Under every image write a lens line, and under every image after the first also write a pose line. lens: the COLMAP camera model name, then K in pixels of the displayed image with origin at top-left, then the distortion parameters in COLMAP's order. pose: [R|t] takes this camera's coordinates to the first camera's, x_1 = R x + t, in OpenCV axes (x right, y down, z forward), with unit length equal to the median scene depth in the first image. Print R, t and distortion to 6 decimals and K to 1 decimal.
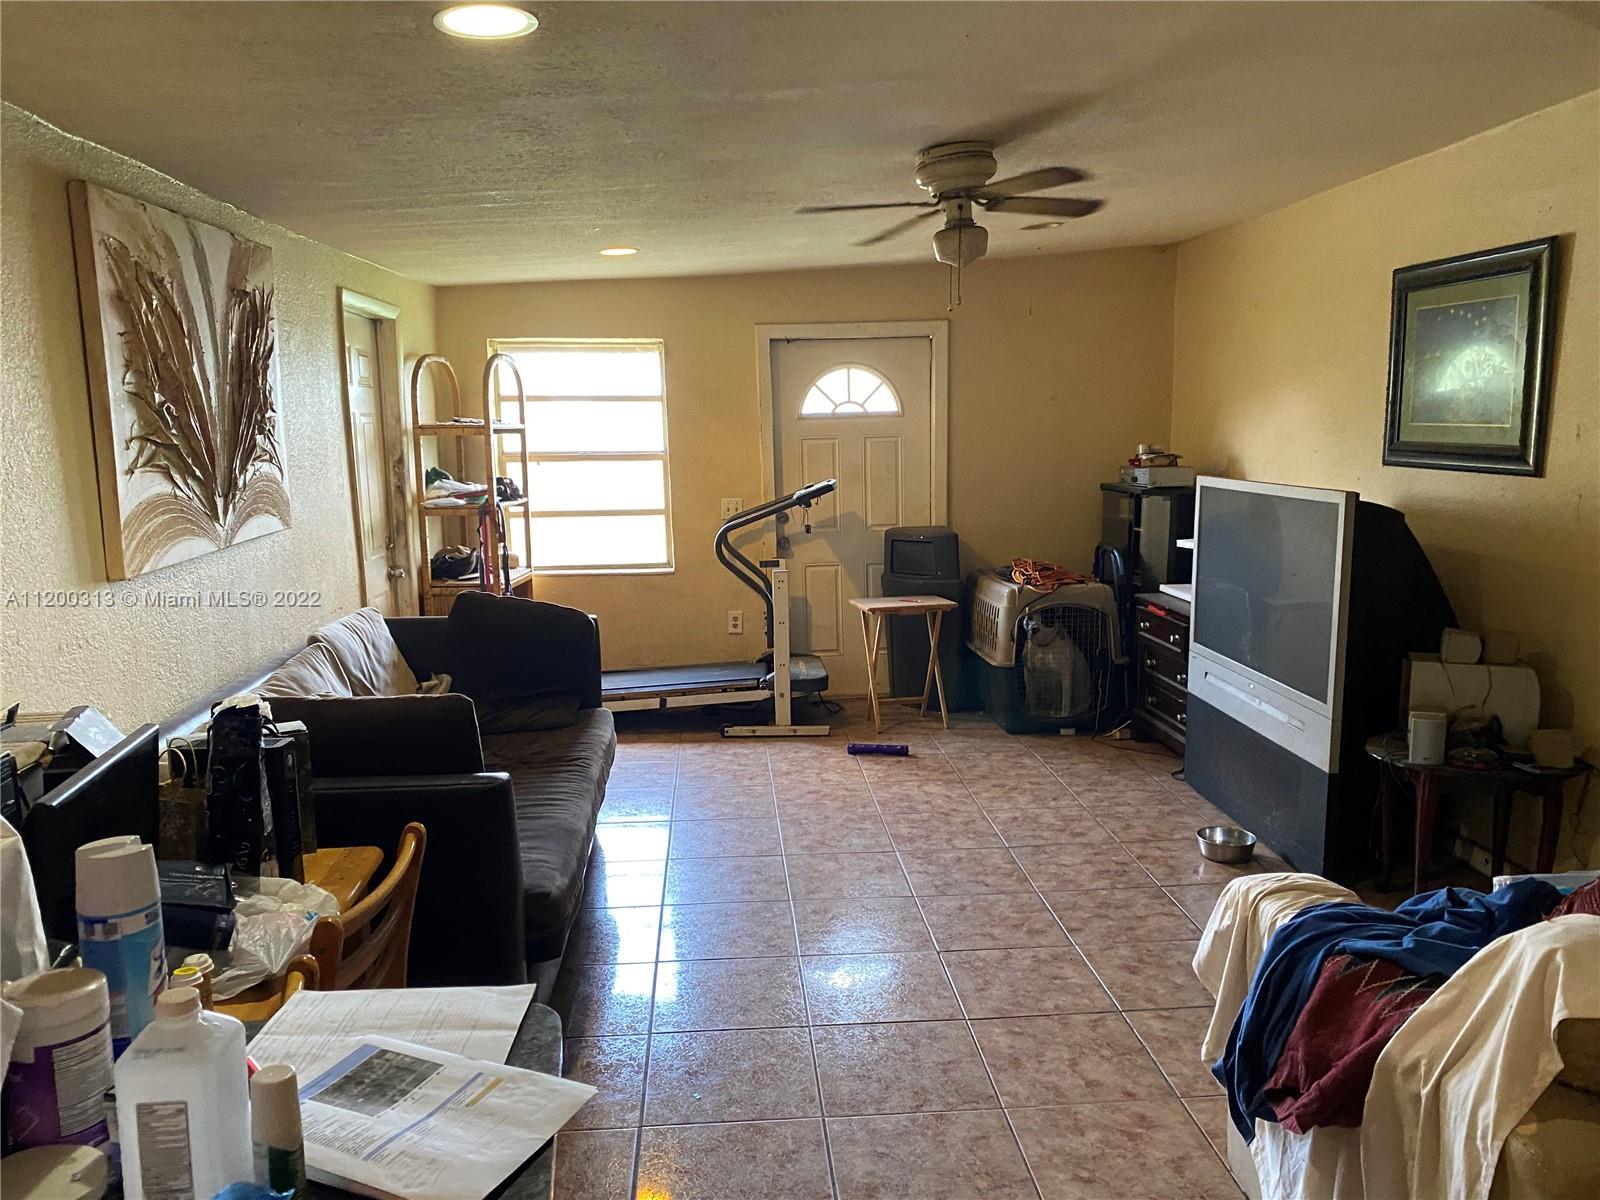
lens RADIAL K [[1215.3, 0, 799.2], [0, 1215.3, 608.5], [0, 0, 1]] dist [0.047924, -0.010076]
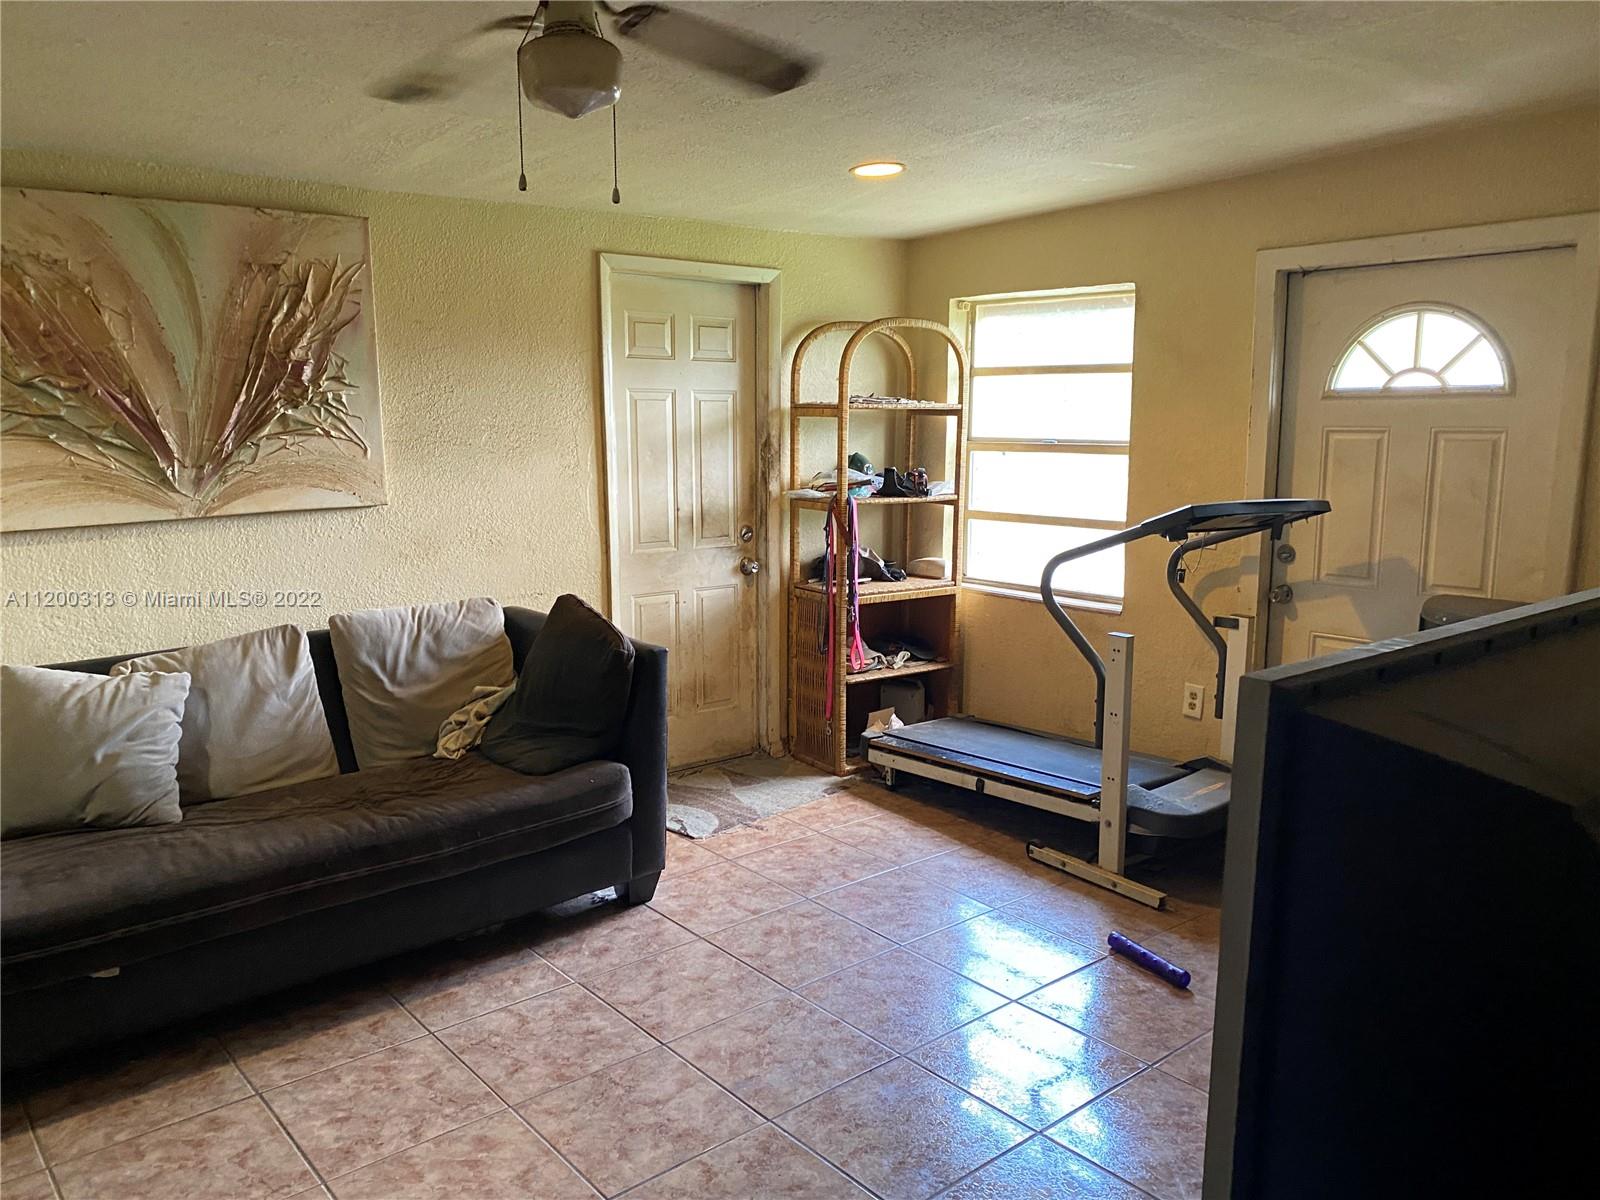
lens RADIAL K [[1215.3, 0, 797.9], [0, 1215.3, 592.2], [0, 0, 1]] dist [0.047924, -0.010076]
pose [[0.583961, 0.135869, -0.800331, 0.362819], [-0.131193, 0.988729, 0.072128, -0.070019], [0.801111, 0.062878, 0.595204, 0.431403]]
